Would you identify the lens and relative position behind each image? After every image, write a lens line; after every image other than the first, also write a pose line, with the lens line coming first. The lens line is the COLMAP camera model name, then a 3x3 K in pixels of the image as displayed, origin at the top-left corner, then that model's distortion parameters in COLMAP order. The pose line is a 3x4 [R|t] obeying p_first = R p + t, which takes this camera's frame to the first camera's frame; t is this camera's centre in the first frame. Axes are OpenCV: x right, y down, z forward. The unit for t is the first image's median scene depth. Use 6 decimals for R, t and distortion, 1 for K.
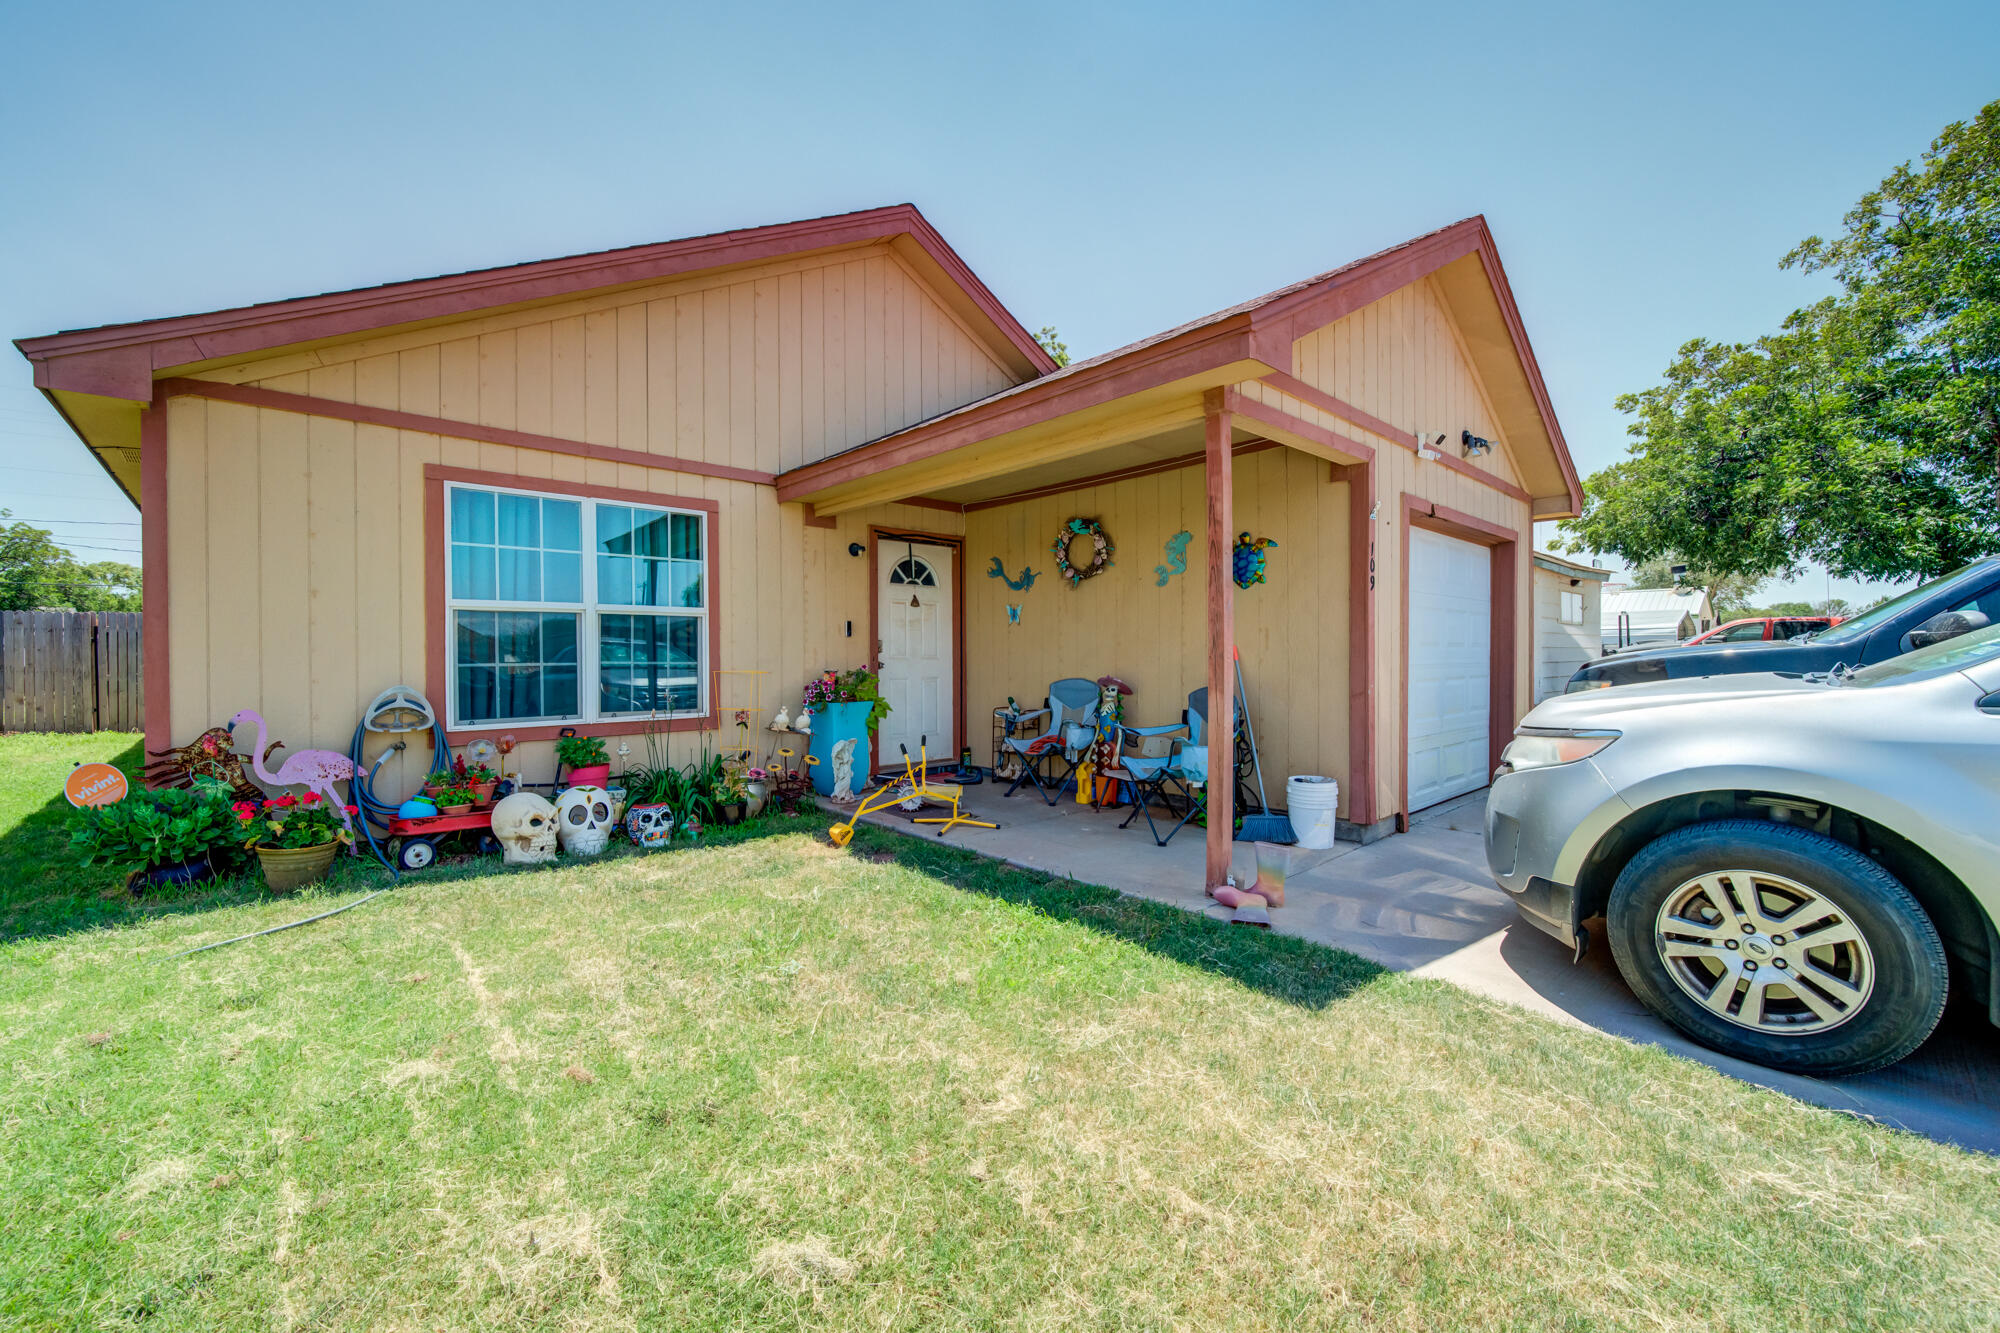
lens RADIAL K [[812.4, 0, 998.8], [0, 812.4, 665.4], [0, 0, 1]] dist [-0.003643, -0.000187]
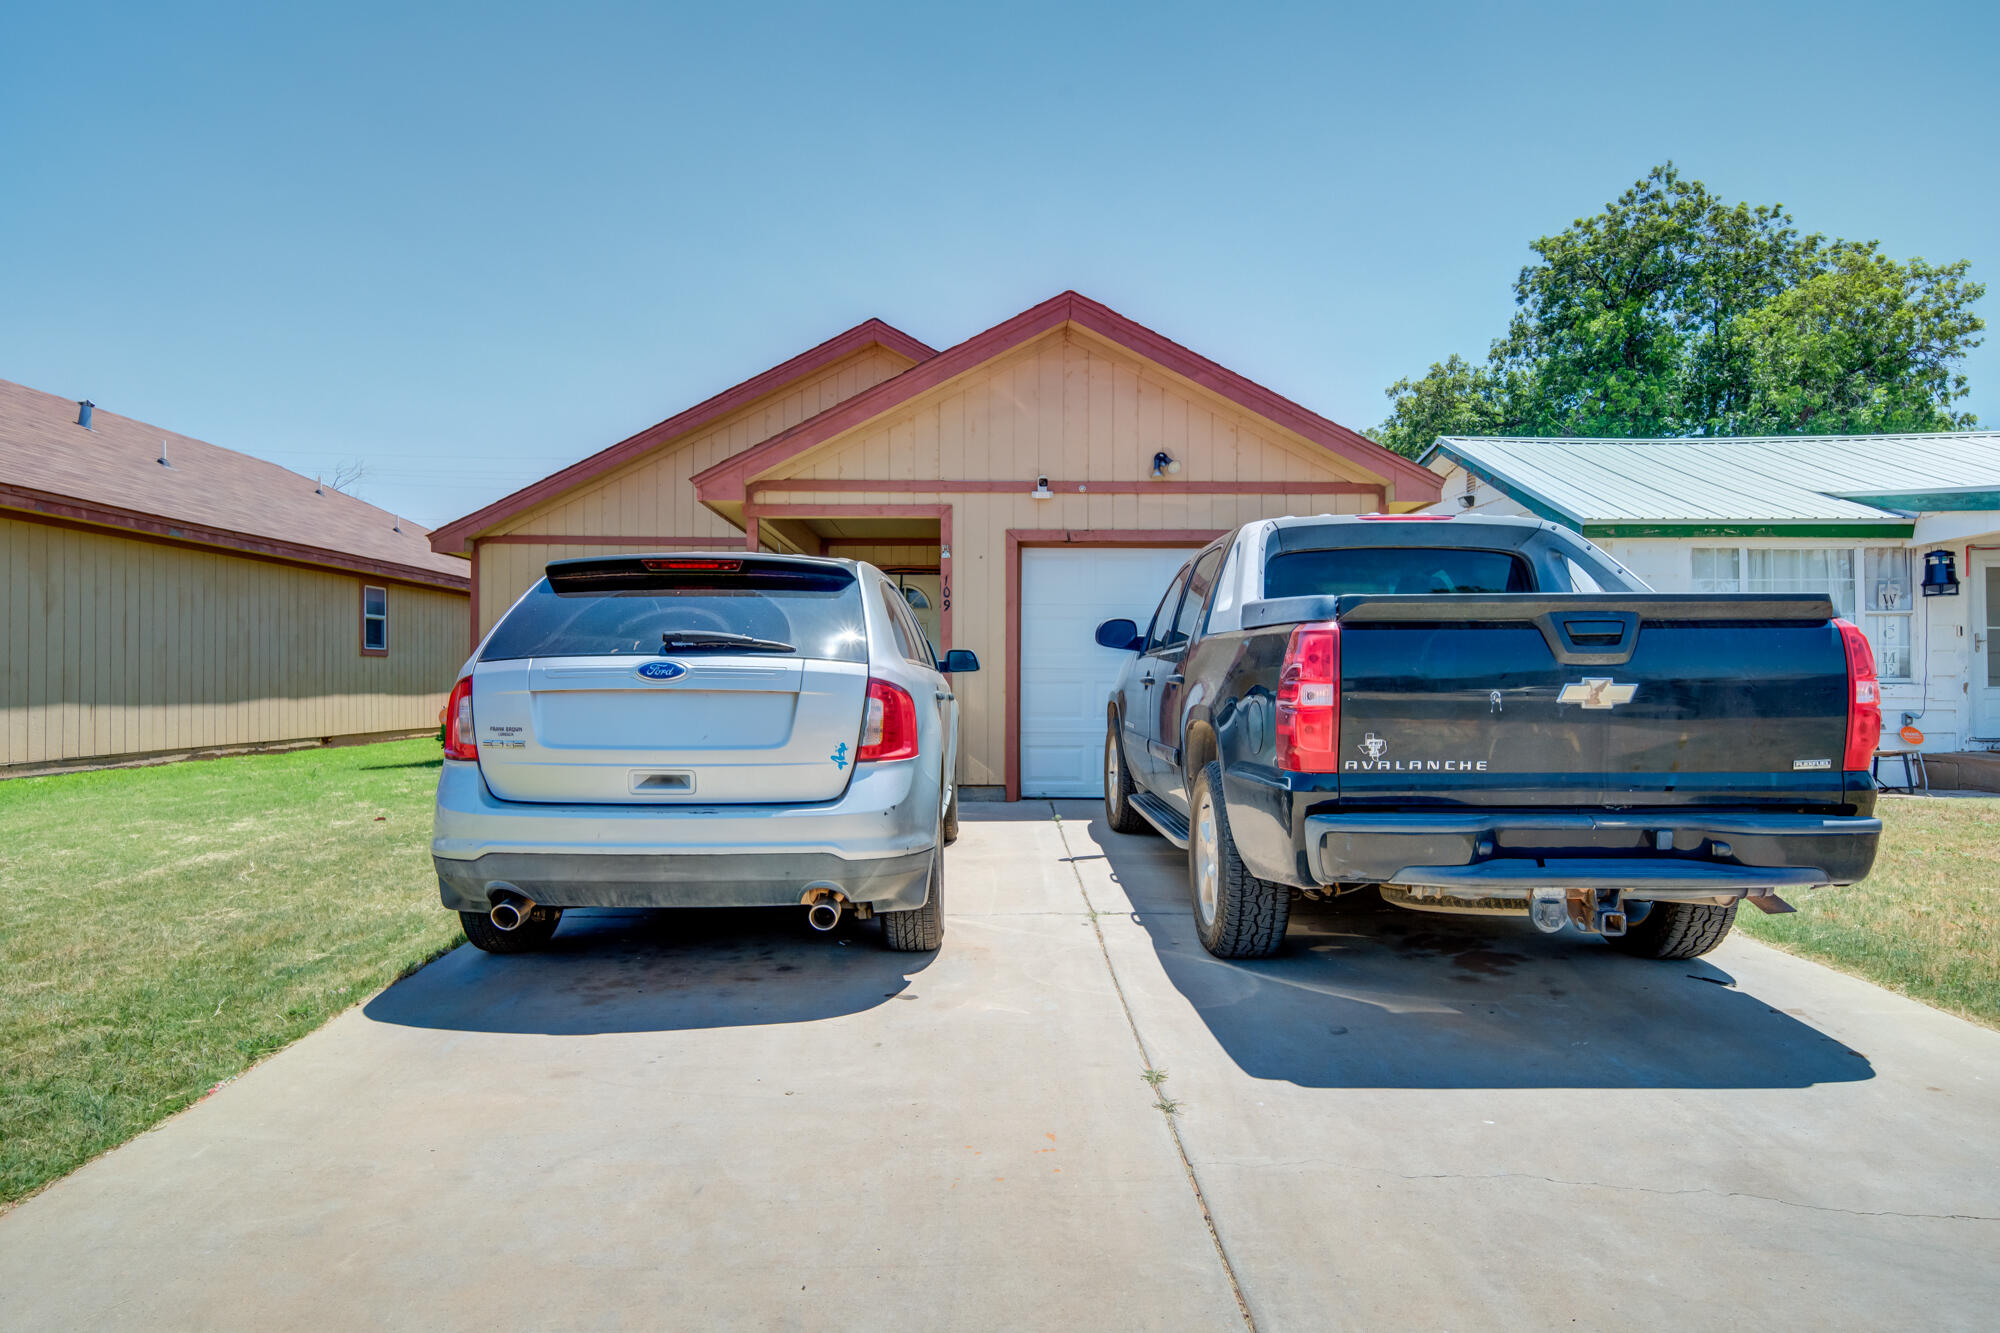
lens RADIAL K [[1200.1, 0, 1001.4], [0, 1200.1, 668.4], [0, 0, 1]] dist [0.007233, 0.000508]
pose [[0.742228, 0.003268, -0.670139, 1.856615], [-0.012001, 0.999893, -0.008416, 0.021035], [0.670040, 0.014289, 0.742188, -0.419223]]
